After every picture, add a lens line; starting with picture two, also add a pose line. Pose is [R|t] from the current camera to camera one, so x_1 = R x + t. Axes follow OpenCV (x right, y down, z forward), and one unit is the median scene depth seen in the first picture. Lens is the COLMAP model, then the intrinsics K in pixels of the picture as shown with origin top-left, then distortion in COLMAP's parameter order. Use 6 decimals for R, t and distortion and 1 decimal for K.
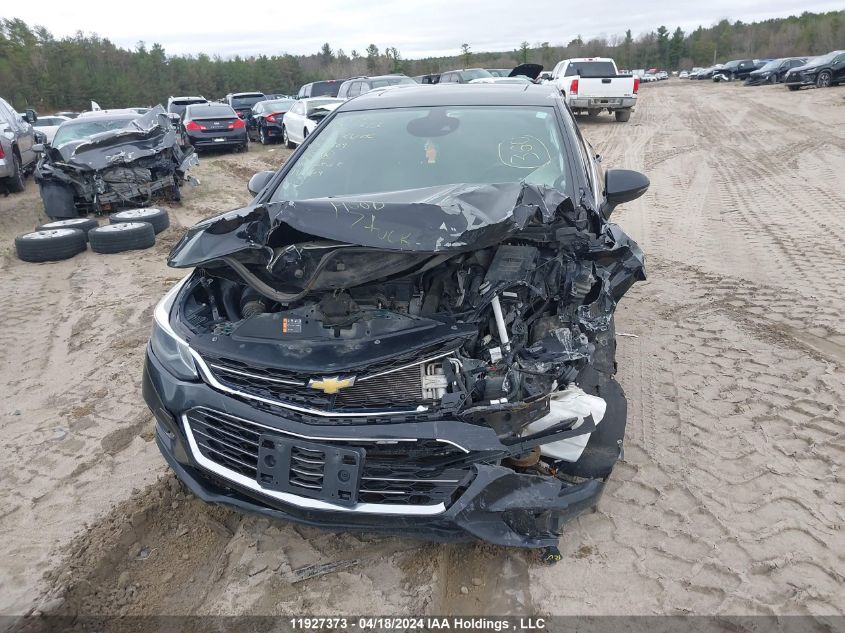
lens RADIAL K [[653.5, 0, 424.4], [0, 653.5, 315.1], [0, 0, 1]] dist [0.024755, -0.023813]
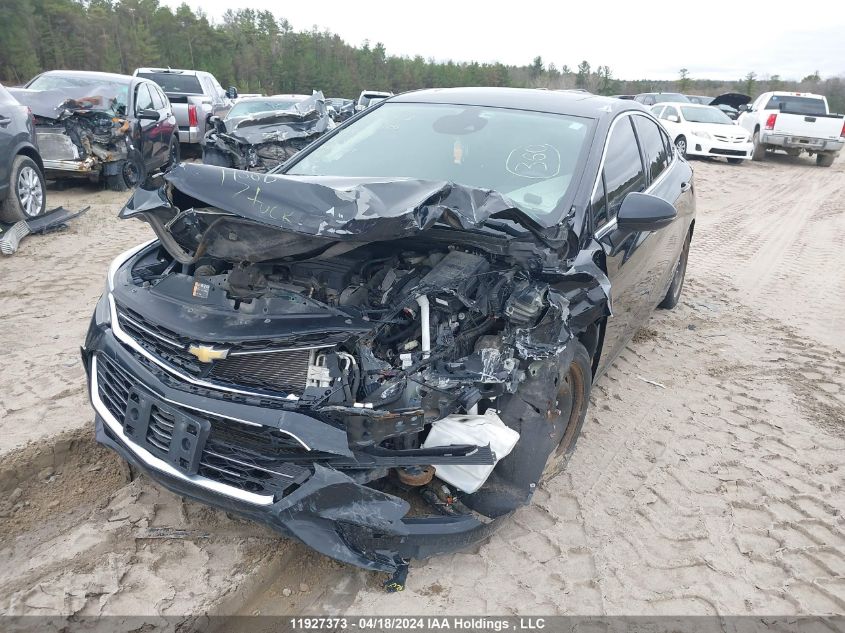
lens RADIAL K [[653.5, 0, 424.3], [0, 653.5, 316.2], [0, 0, 1]] dist [0.024755, -0.023813]
pose [[0.954532, 0.181534, -0.236462, 0.346601], [-0.184674, 0.982759, 0.008992, -0.016143], [0.234018, 0.035085, 0.971599, 0.093967]]
